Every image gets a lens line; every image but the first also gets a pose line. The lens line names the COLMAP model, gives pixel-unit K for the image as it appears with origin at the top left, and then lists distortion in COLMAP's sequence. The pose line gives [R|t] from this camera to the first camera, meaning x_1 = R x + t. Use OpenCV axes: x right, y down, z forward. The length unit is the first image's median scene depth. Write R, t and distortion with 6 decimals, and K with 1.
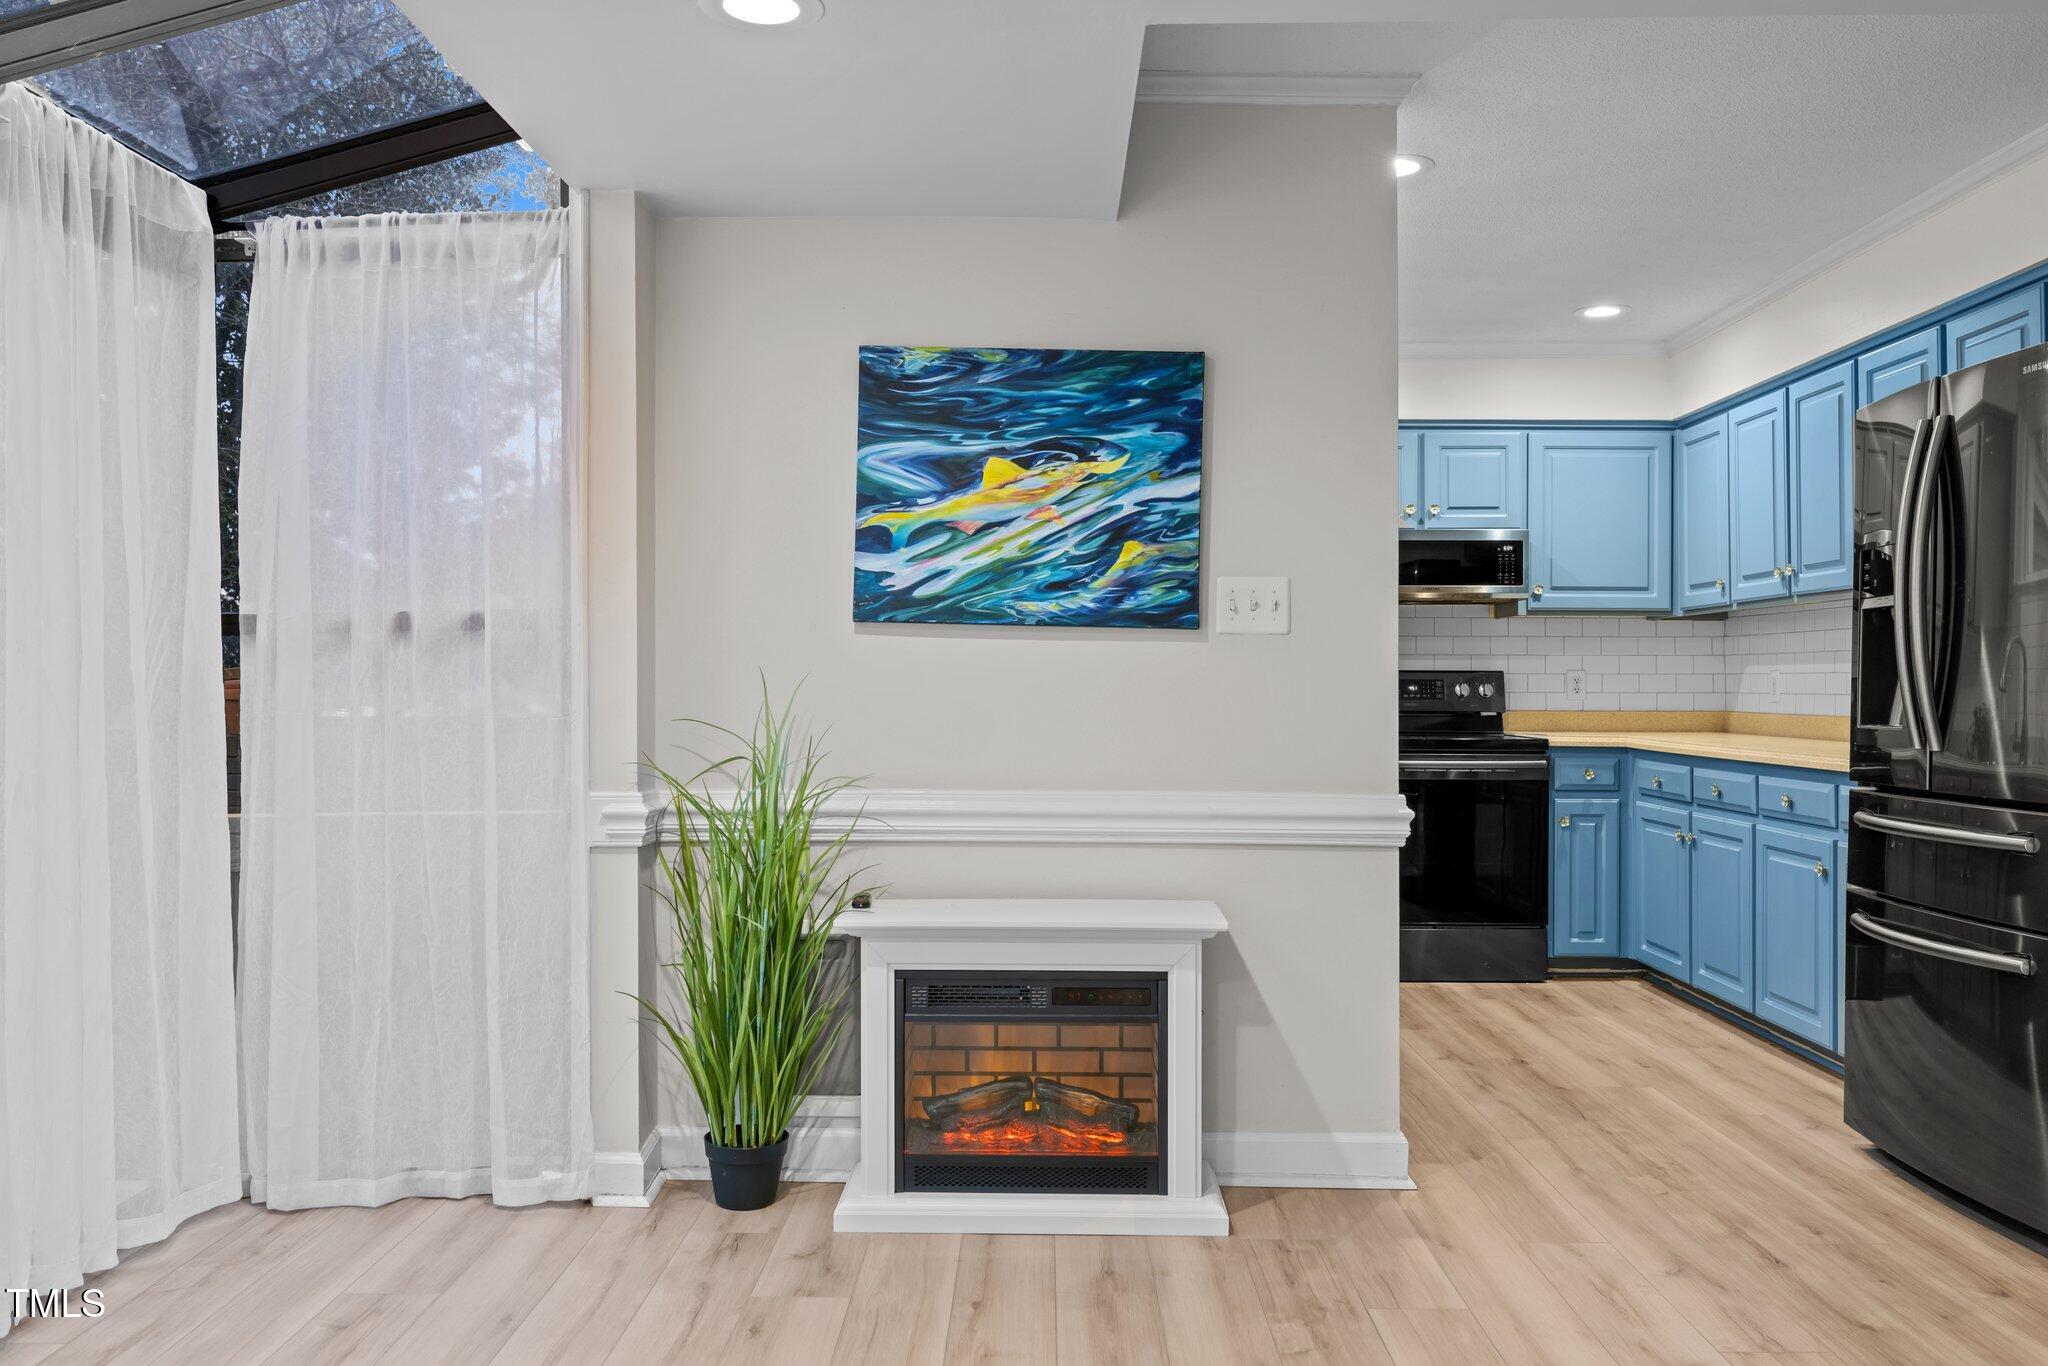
lens RADIAL K [[1588.4, 0, 1018.1], [0, 1588.4, 687.8], [0, 0, 1]] dist [-0.010537, 0.007544]
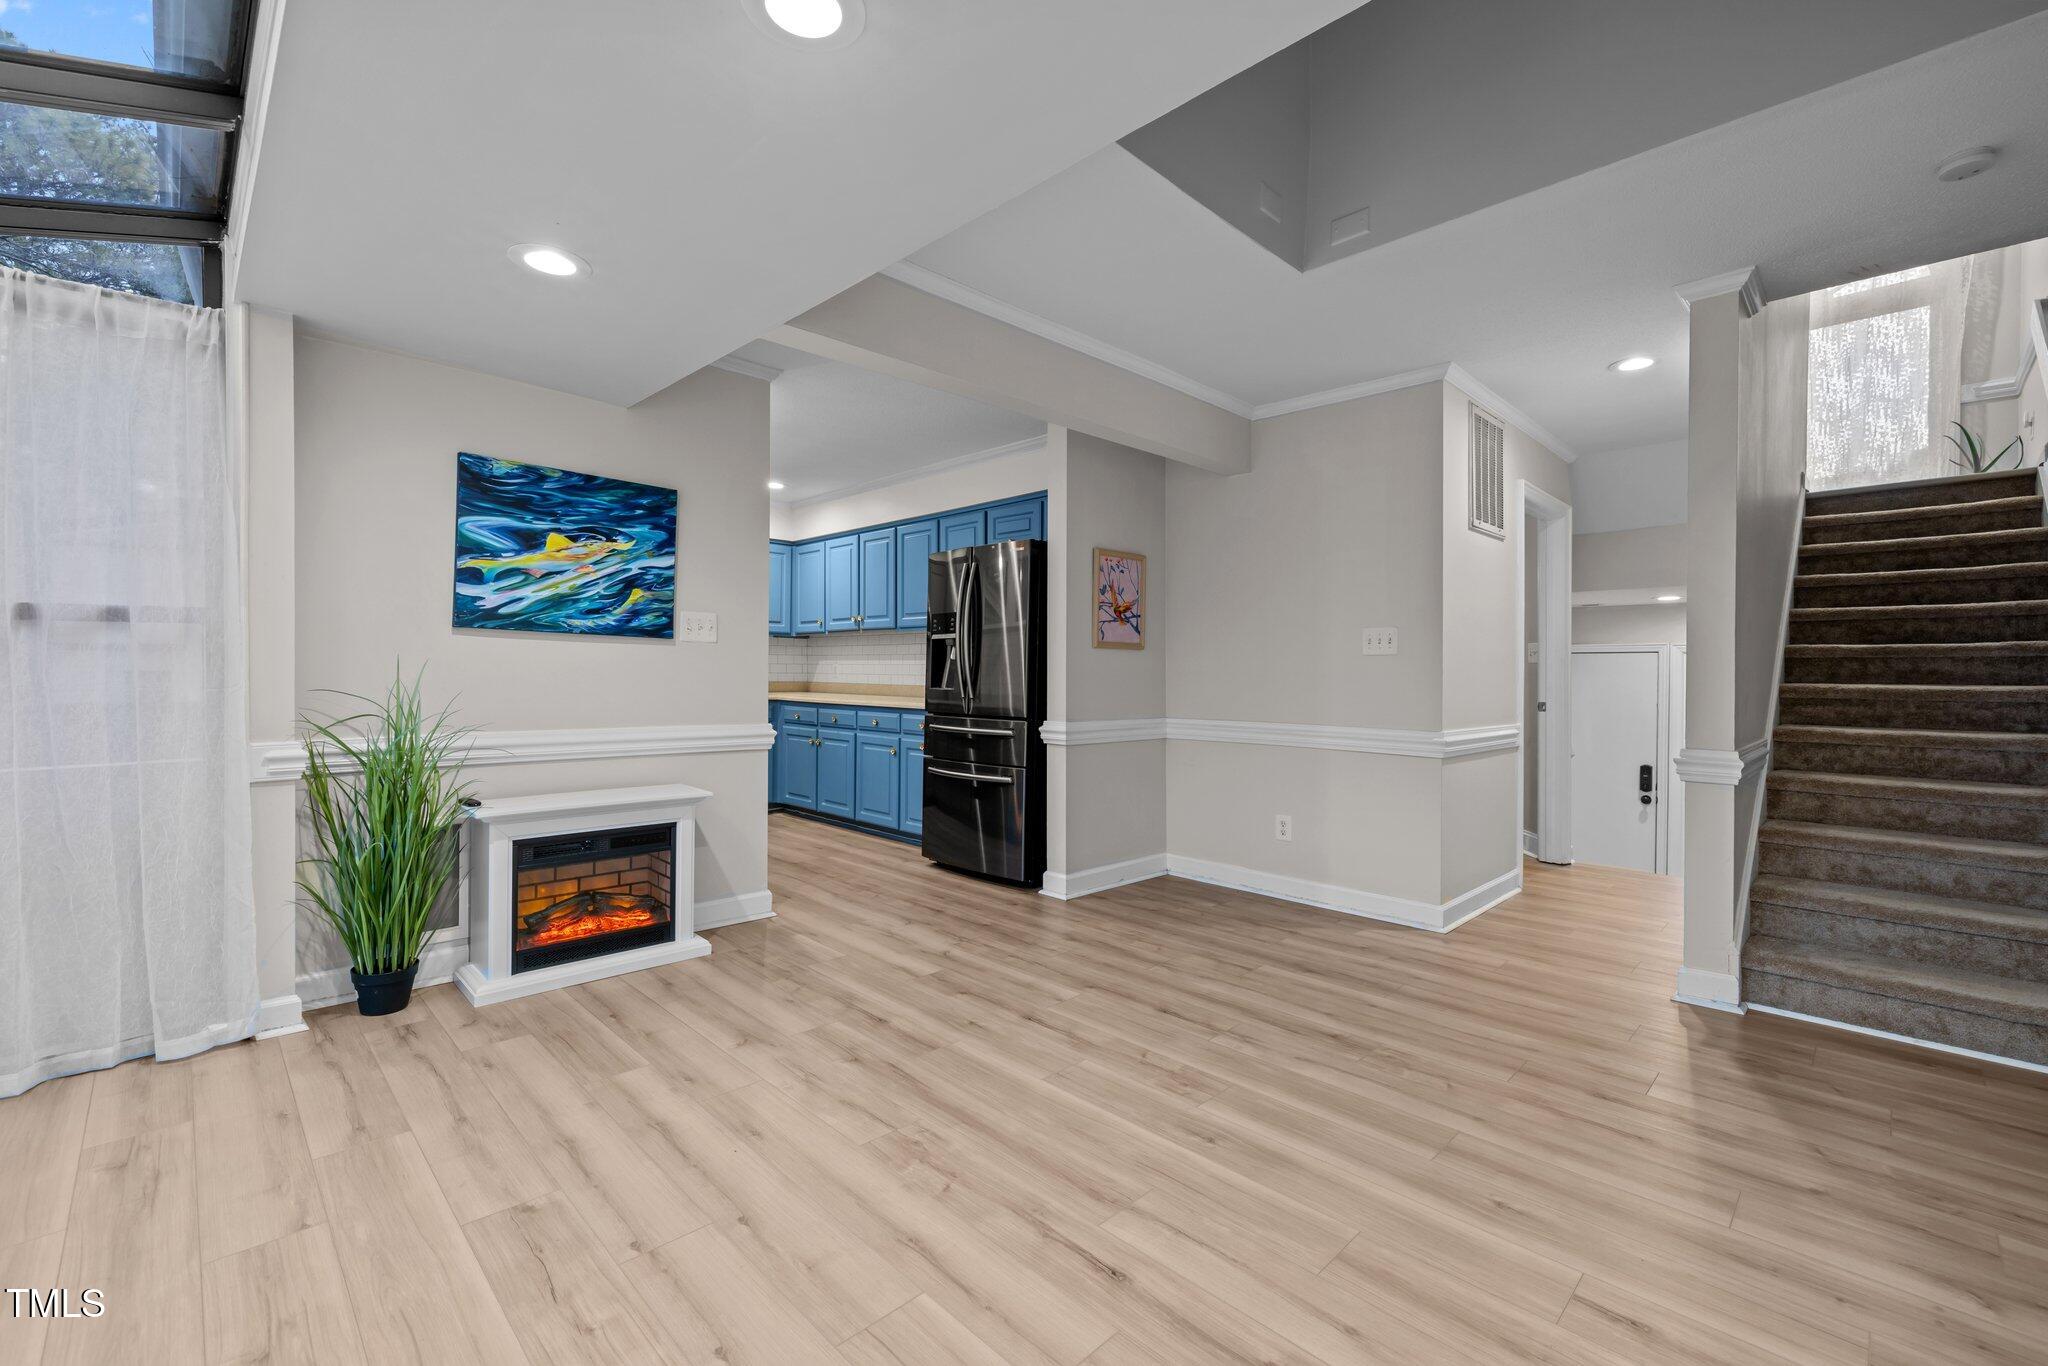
lens RADIAL K [[860.3, 0, 1015.5], [0, 860.3, 684.8], [0, 0, 1]] dist [-0.001983, -0.001014]
pose [[0.701874, -0.004801, 0.712285, -0.320400], [-0.008201, 0.999857, 0.014821, -0.001224], [-0.712254, -0.016244, 0.701733, 0.004556]]
